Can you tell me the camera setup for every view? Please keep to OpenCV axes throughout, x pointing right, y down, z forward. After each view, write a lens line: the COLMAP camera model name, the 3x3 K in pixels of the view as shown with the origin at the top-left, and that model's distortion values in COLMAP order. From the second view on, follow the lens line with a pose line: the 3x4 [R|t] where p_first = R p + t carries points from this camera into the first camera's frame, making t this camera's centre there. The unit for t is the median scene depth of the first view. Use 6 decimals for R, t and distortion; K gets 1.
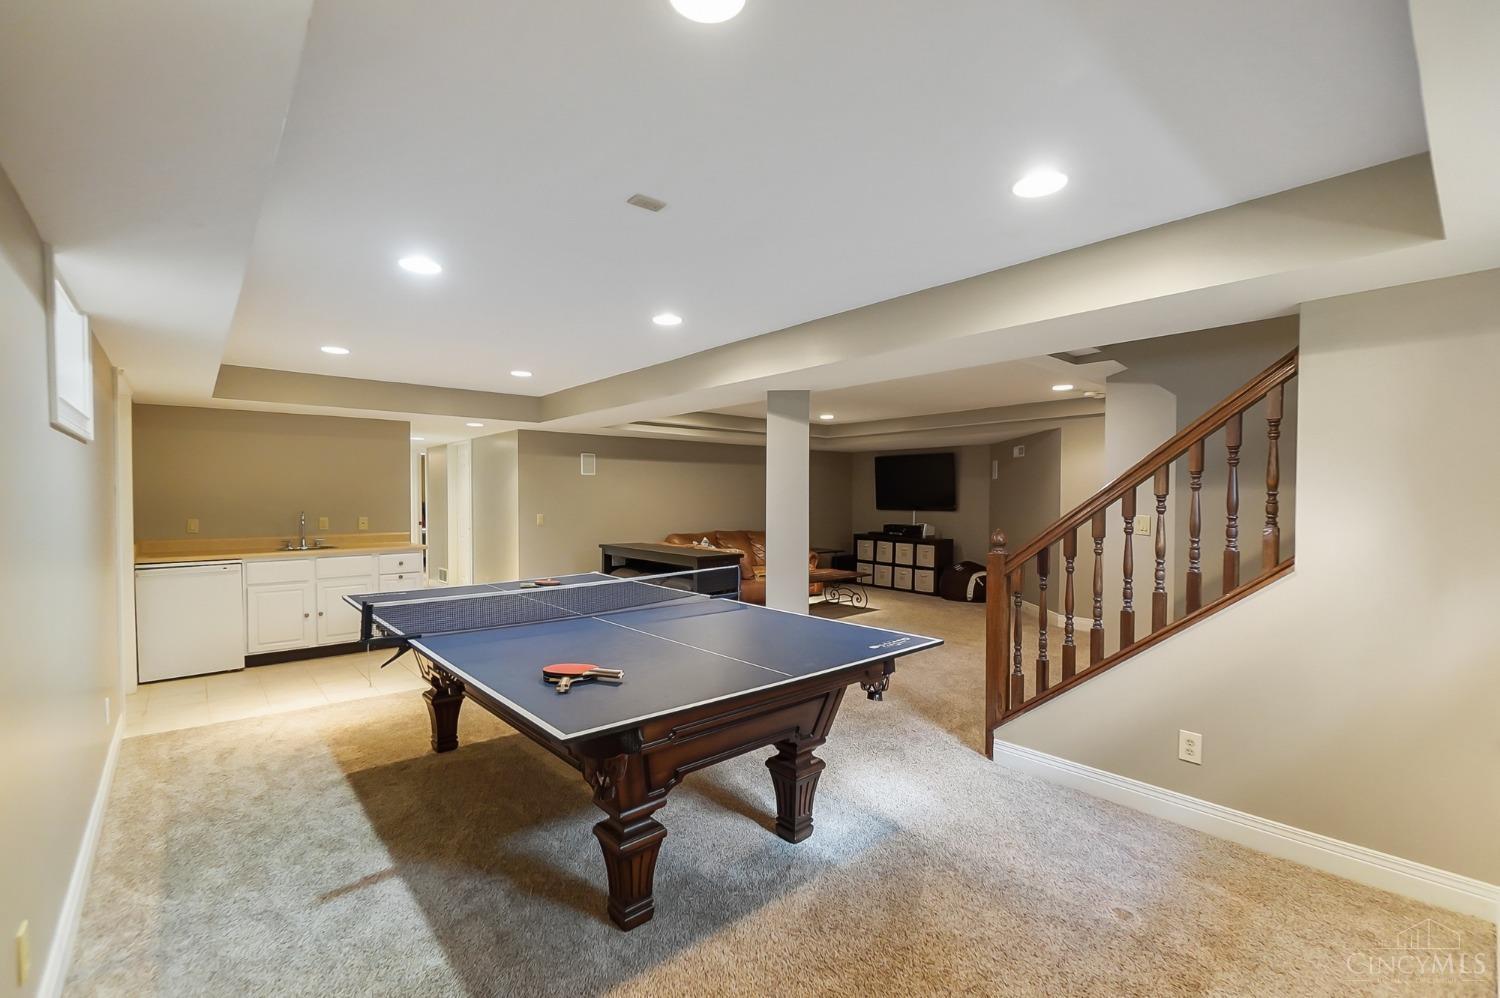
lens RADIAL K [[652.4, 0, 749.7], [0, 652.4, 506.4], [0, 0, 1]] dist [0.000676, -0.000185]
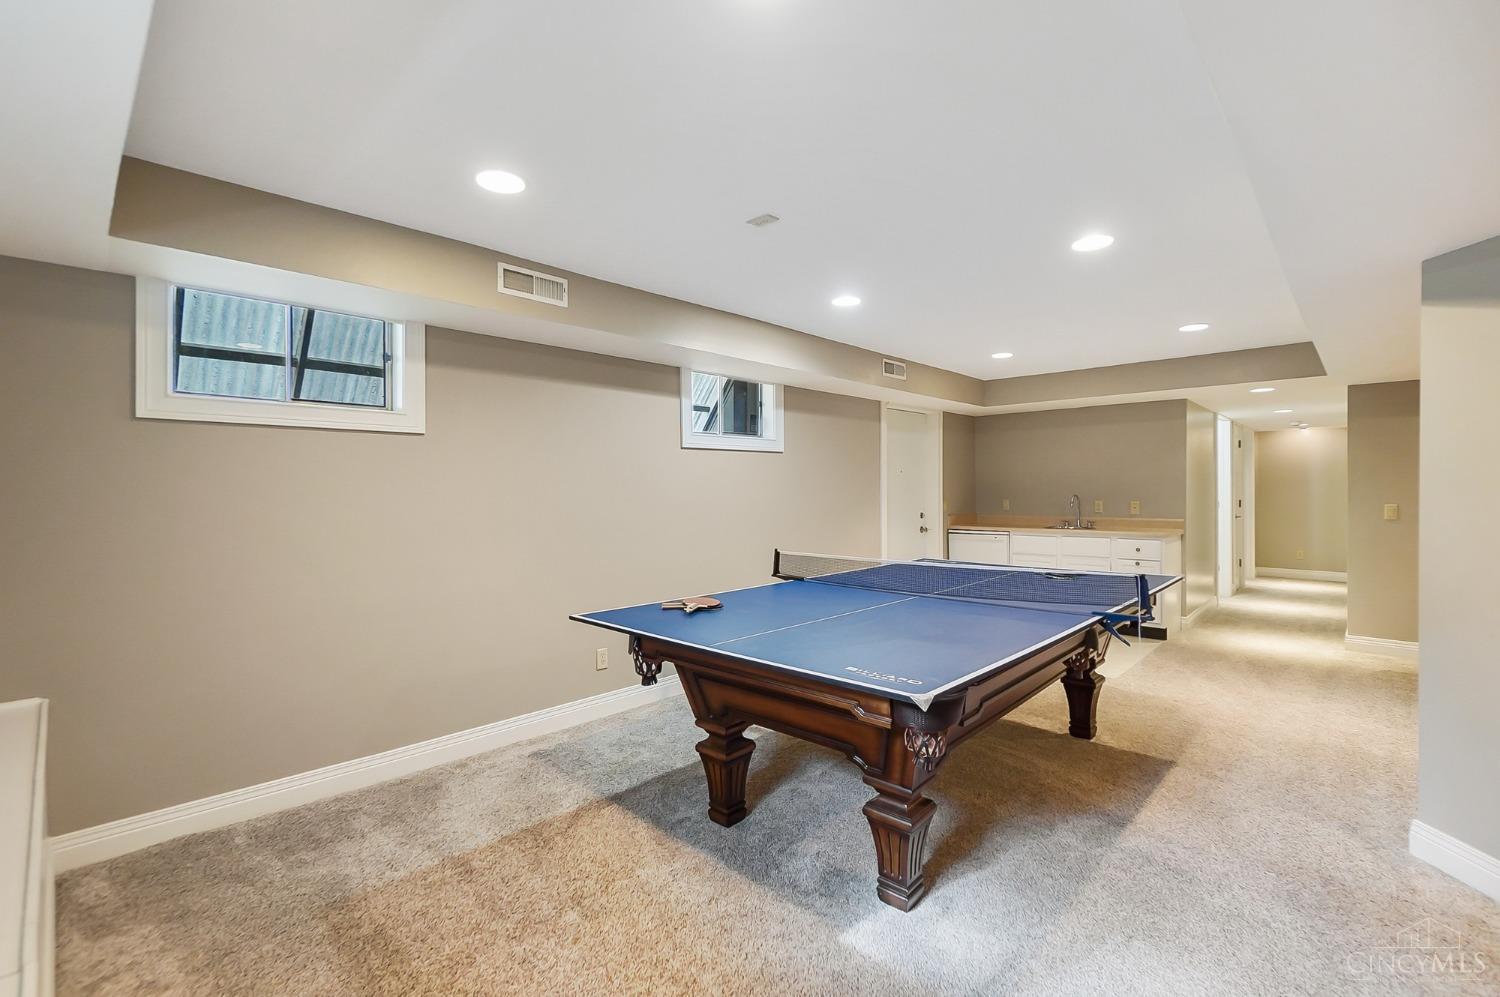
lens RADIAL K [[654.9, 0, 745.1], [0, 654.9, 492.3], [0, 0, 1]] dist [-0.001427, -0.000369]
pose [[0.096097, 0.000630, -0.995372, 0.231992], [-0.008287, 0.999966, -0.000167, 0.004865], [0.995337, 0.008265, 0.096099, 0.205622]]
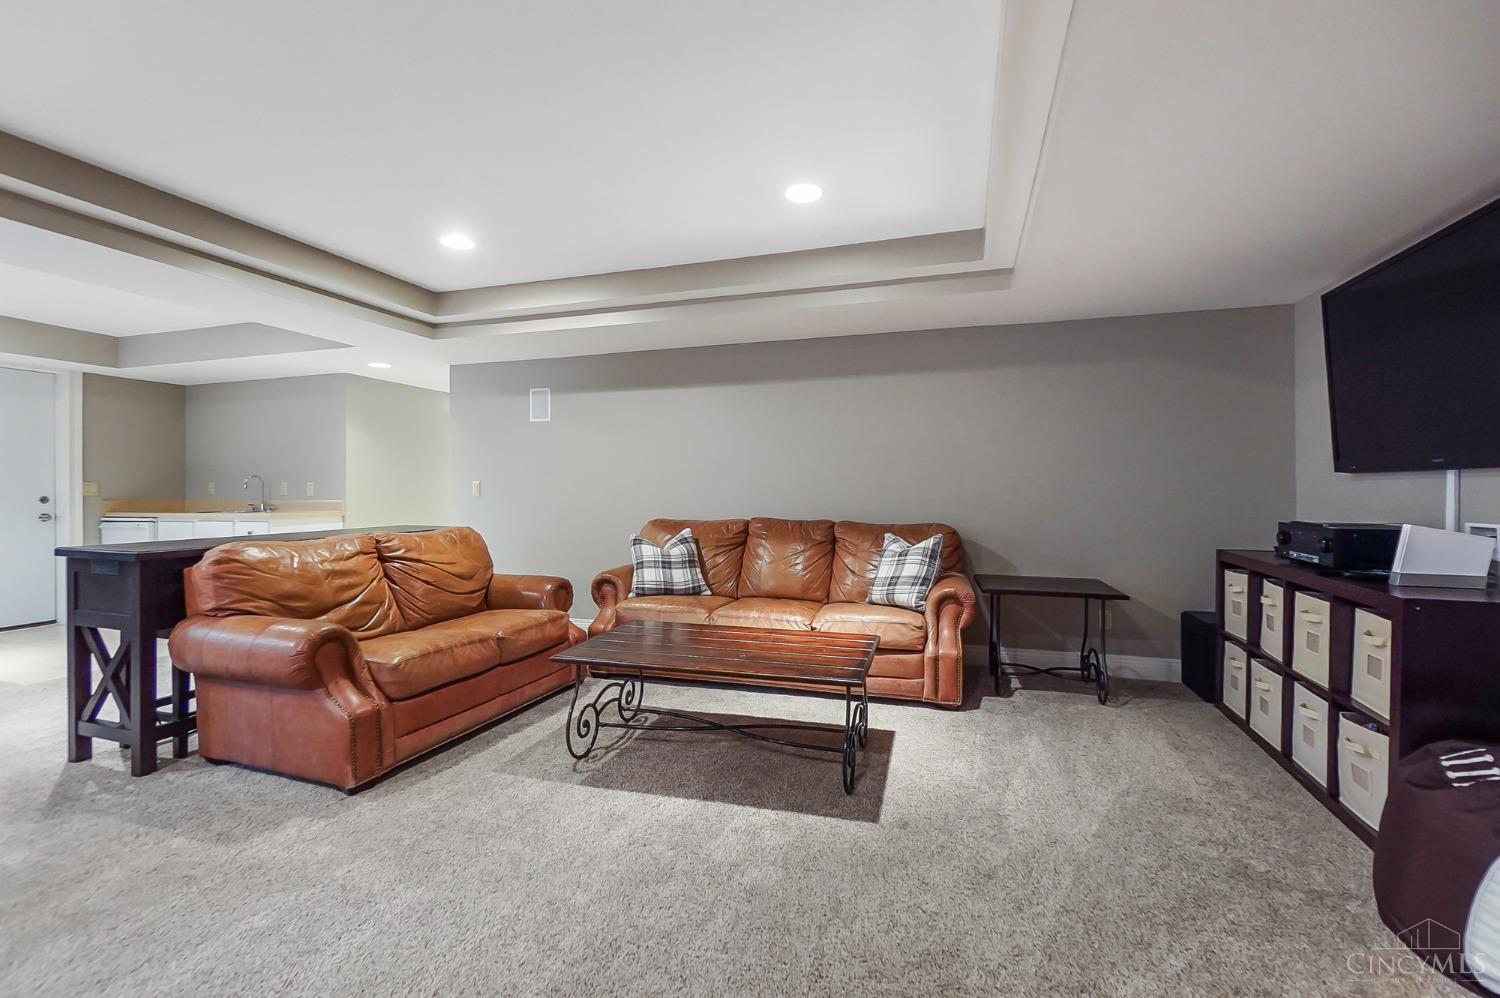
lens RADIAL K [[662.1, 0, 749.6], [0, 662.1, 490.5], [0, 0, 1]] dist [-0.001153, -0.000226]
pose [[0.520919, -0.002543, -0.853602, 0.347784], [-0.008930, 0.999925, -0.008429, 0.019872], [0.853560, 0.012013, 0.520857, 0.693620]]
